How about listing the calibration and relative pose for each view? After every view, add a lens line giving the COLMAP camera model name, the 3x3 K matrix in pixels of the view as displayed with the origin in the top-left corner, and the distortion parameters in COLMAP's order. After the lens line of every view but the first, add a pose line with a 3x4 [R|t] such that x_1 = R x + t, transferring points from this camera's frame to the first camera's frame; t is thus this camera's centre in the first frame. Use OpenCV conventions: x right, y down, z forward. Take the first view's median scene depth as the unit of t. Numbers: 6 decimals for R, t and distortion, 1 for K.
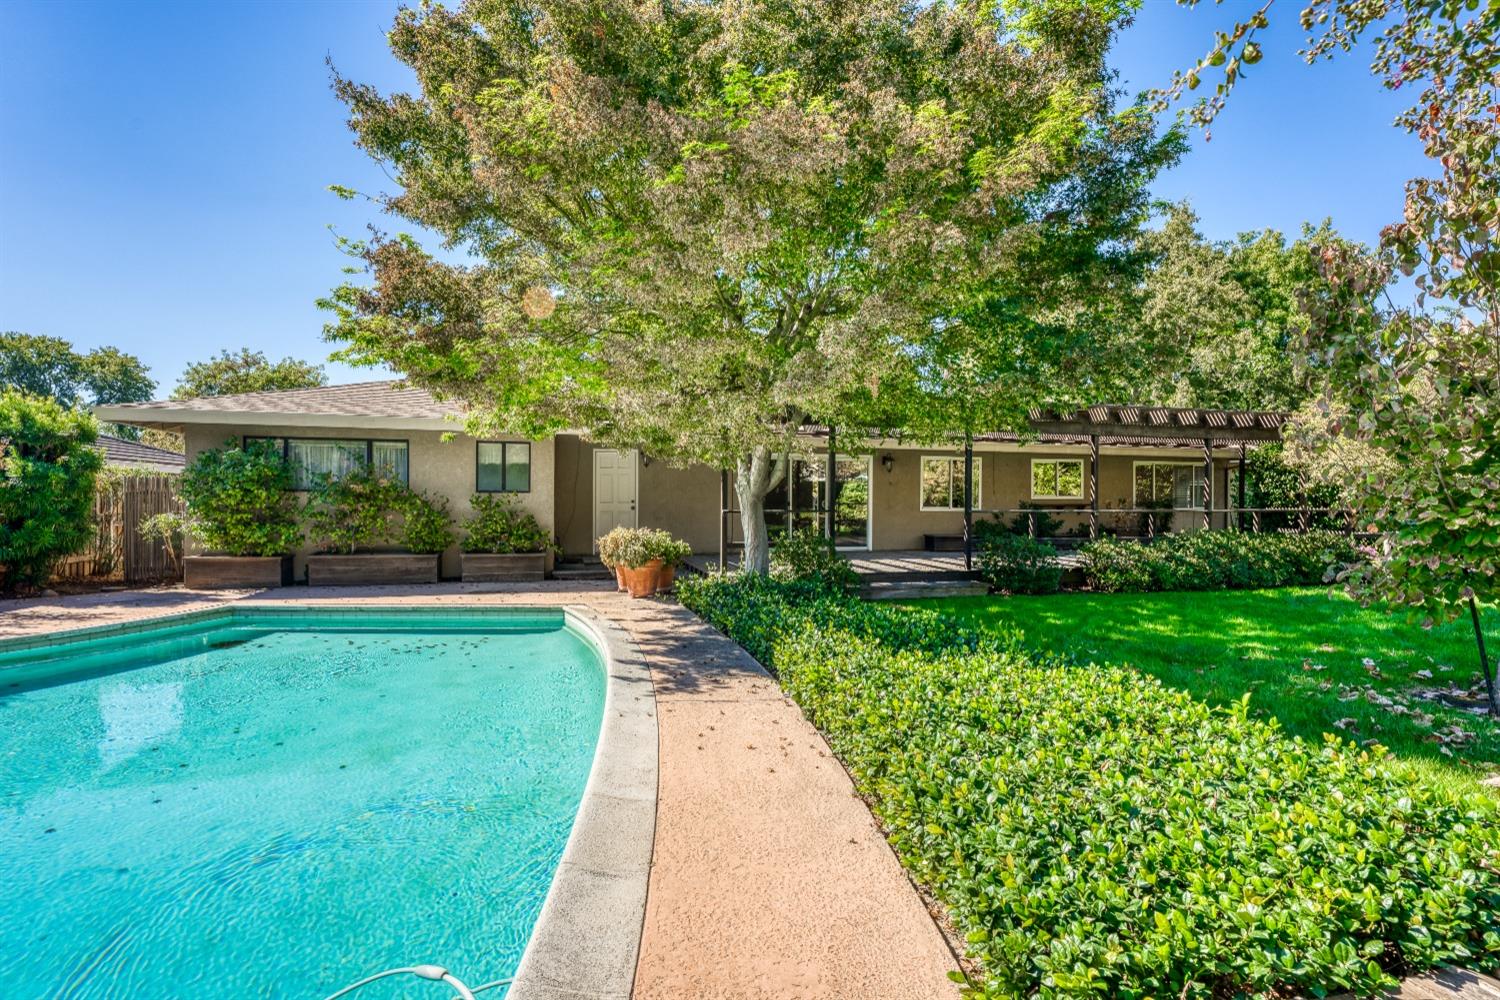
lens RADIAL K [[728.0, 0, 749.1], [0, 728.0, 499.3], [0, 0, 1]] dist [-0.006962, -0.000679]
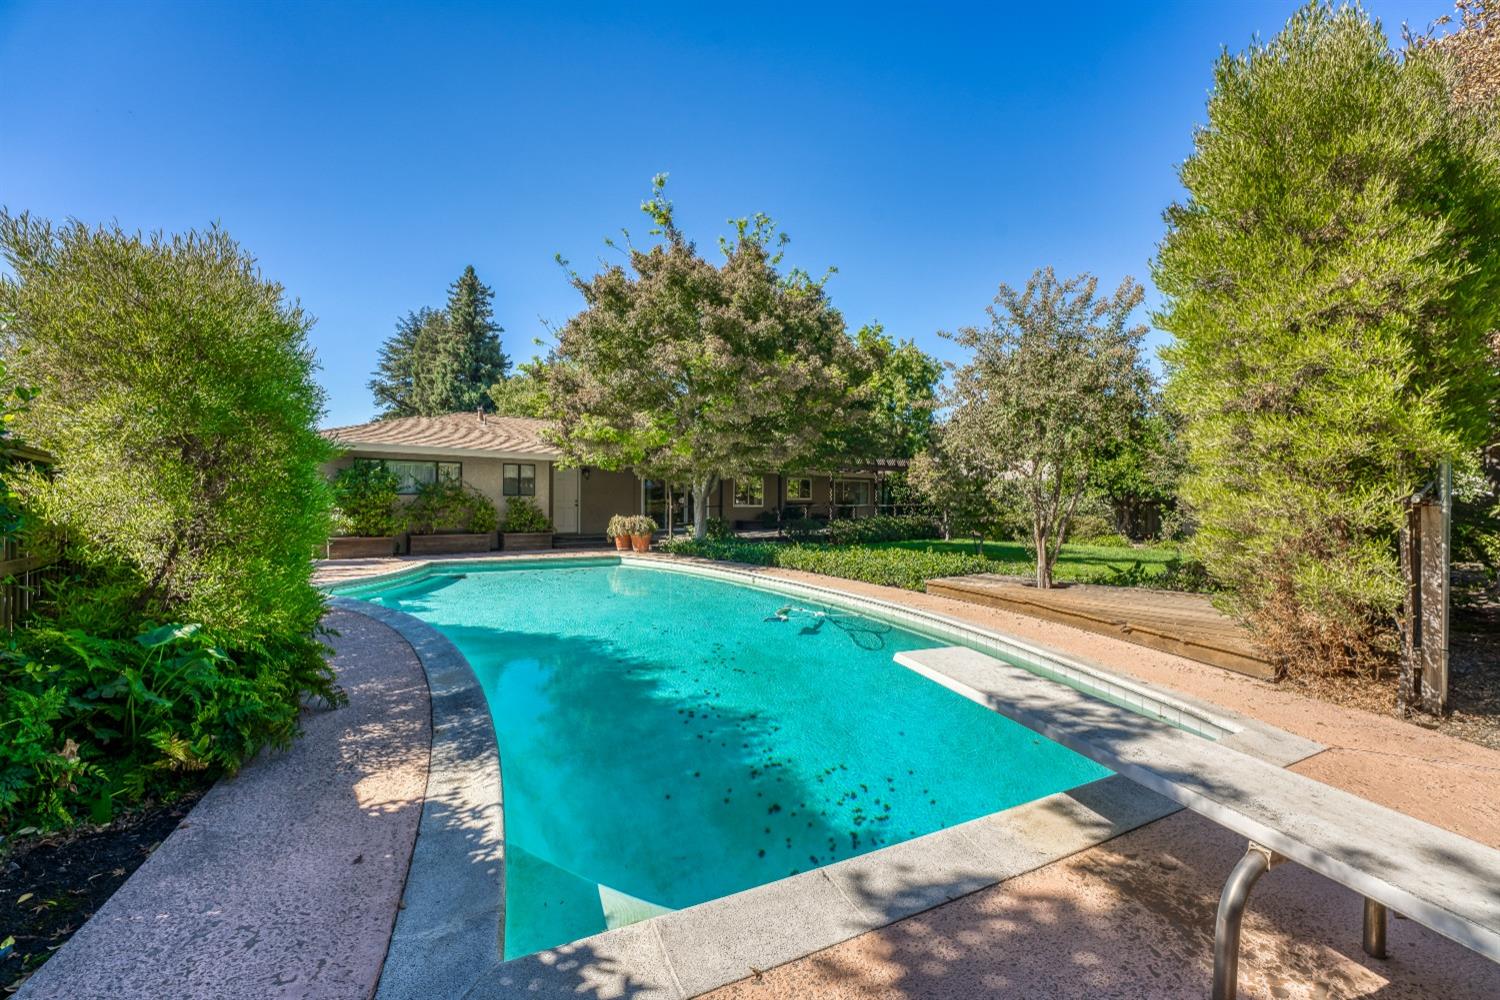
lens RADIAL K [[608.0, 0, 750.9], [0, 608.0, 501.8], [0, 0, 1]] dist [-0.028762, 0.004210]
pose [[0.908569, -0.000609, 0.417735, -0.452166], [-0.001343, 0.999990, 0.004380, -0.002685], [-0.417733, -0.004540, 0.908558, -0.457210]]
